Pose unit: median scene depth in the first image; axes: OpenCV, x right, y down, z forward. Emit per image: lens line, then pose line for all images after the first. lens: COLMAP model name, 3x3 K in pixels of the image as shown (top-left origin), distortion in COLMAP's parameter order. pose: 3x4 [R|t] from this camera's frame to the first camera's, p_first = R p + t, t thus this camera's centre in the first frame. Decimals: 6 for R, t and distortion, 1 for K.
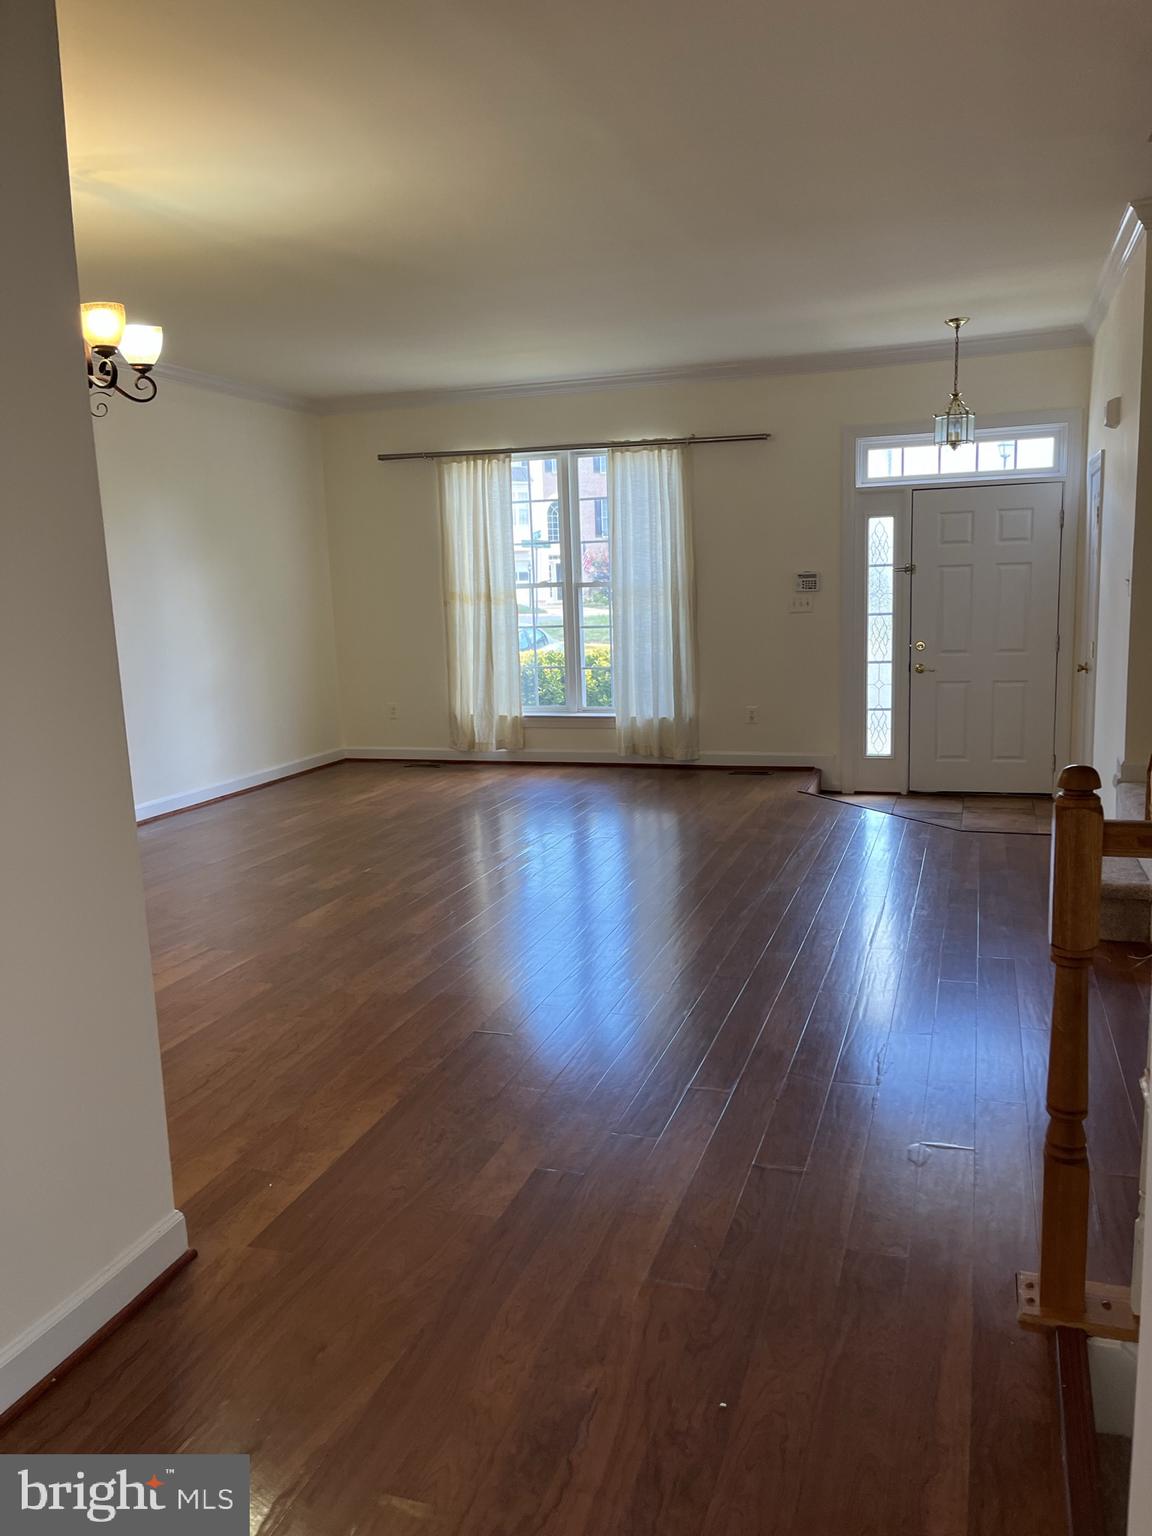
lens RADIAL K [[1163.7, 0, 579.6], [0, 1163.7, 771.5], [0, 0, 1]] dist [0.058971, -0.081385]
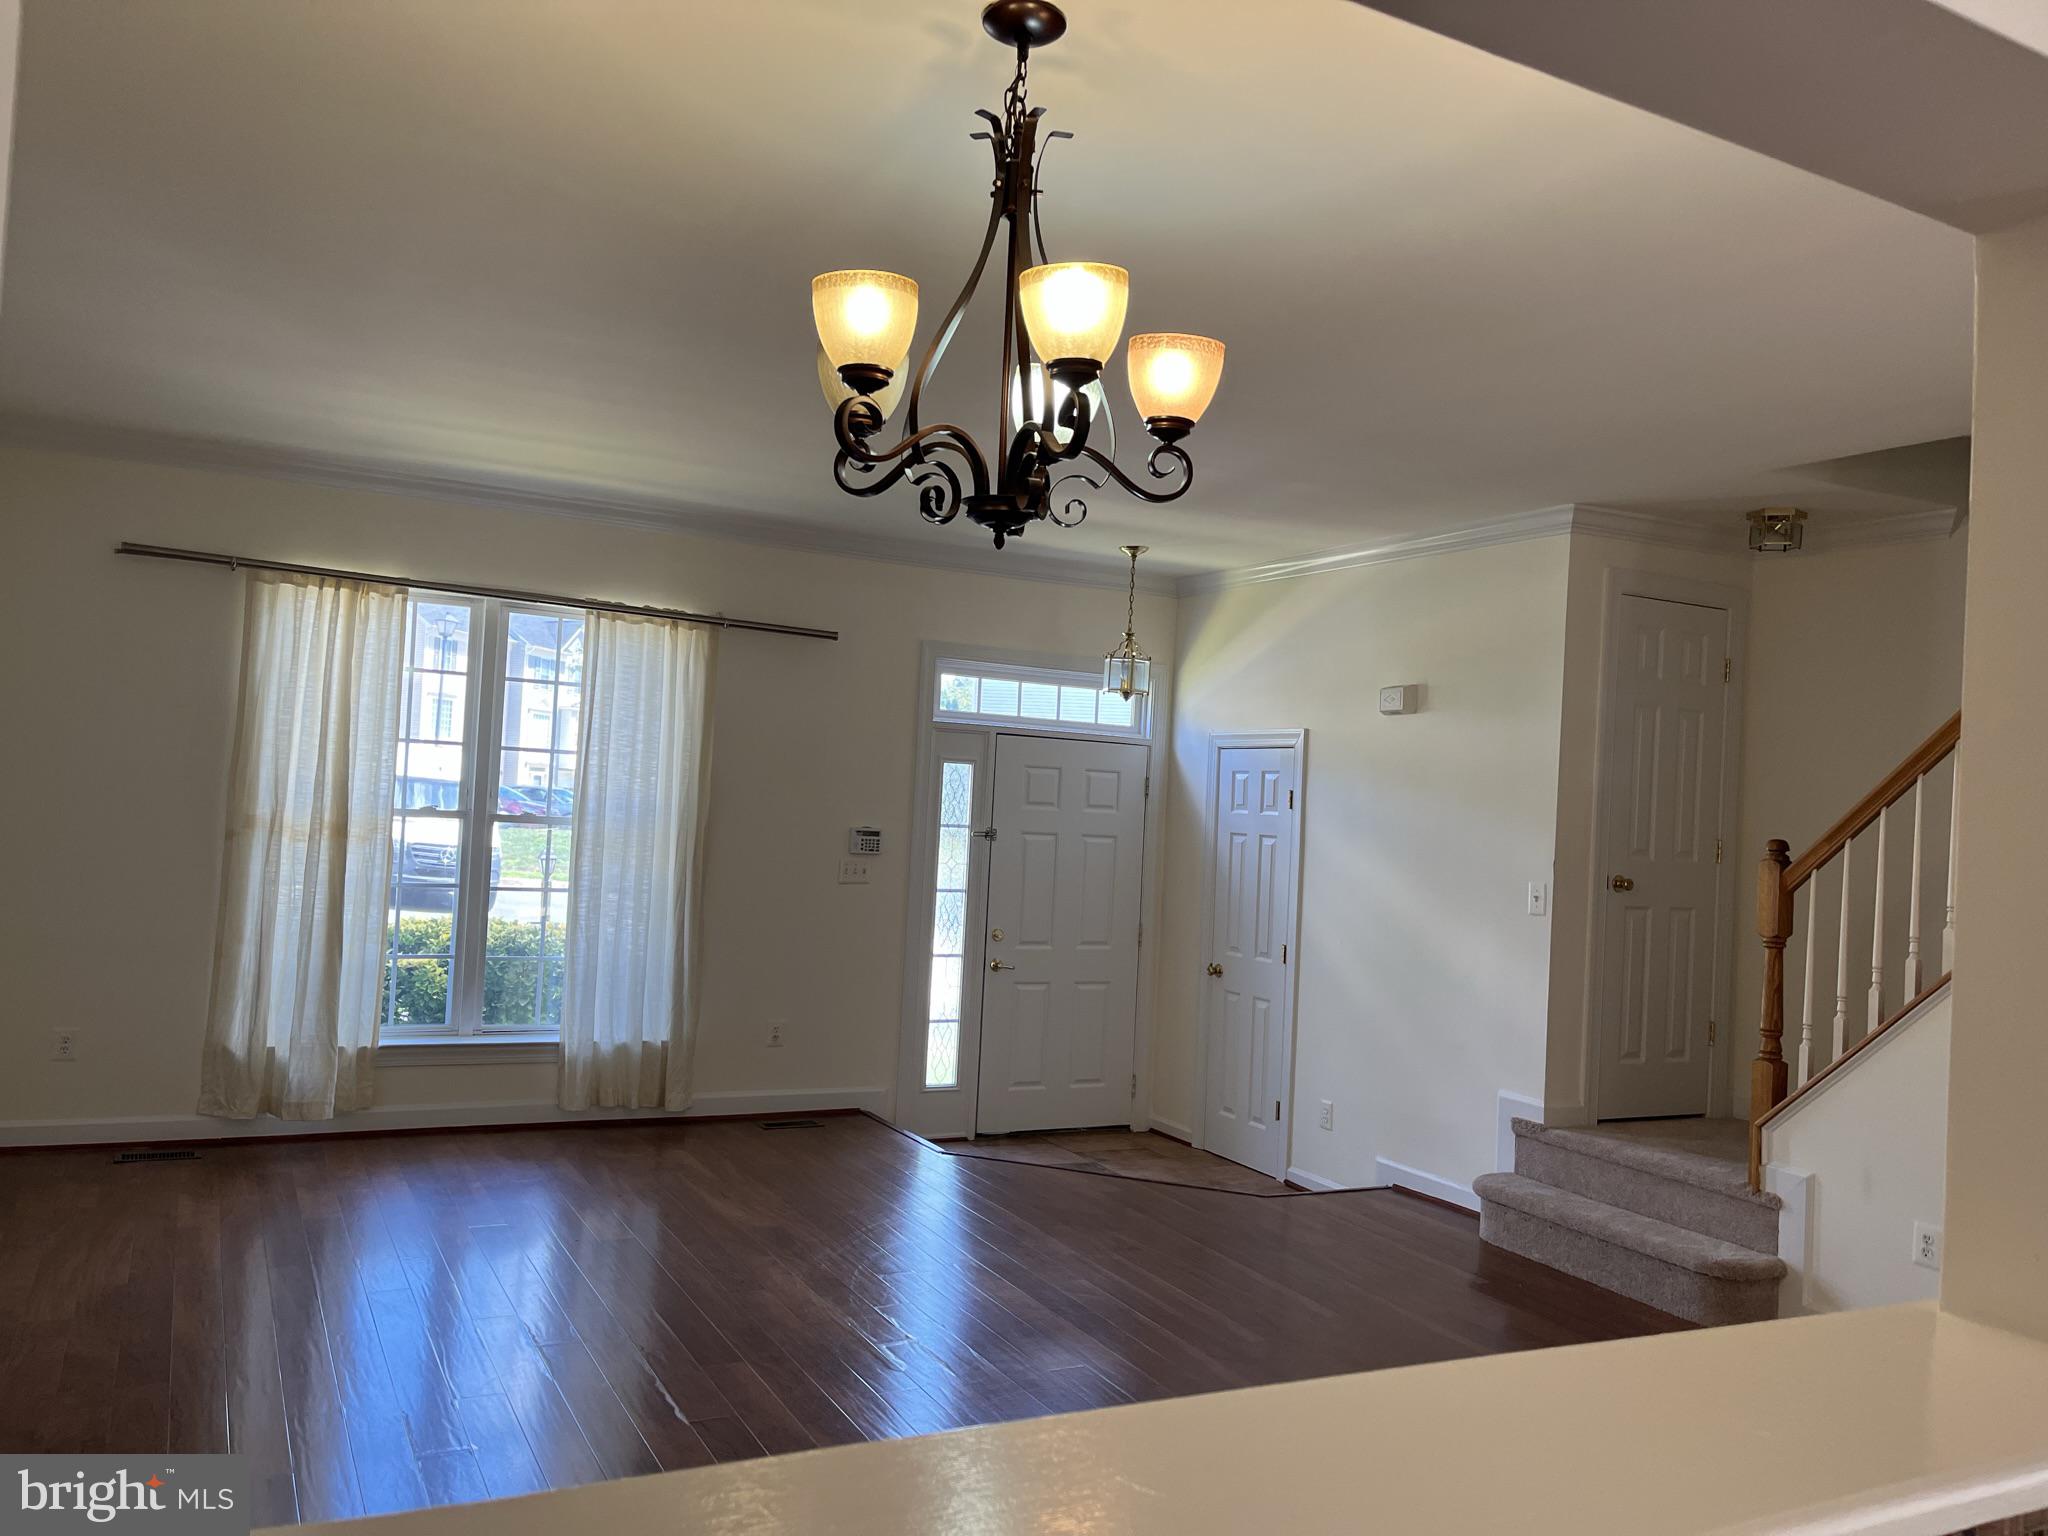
lens RADIAL K [[1551.6, 0, 993.3], [0, 1551.6, 742.4], [0, 0, 1]] dist [0.058971, -0.081385]
pose [[0.693046, 0.098405, 0.714145, -0.429765], [0.037083, 0.984462, -0.171640, -0.056715], [-0.719939, 0.145437, 0.678628, 0.296792]]
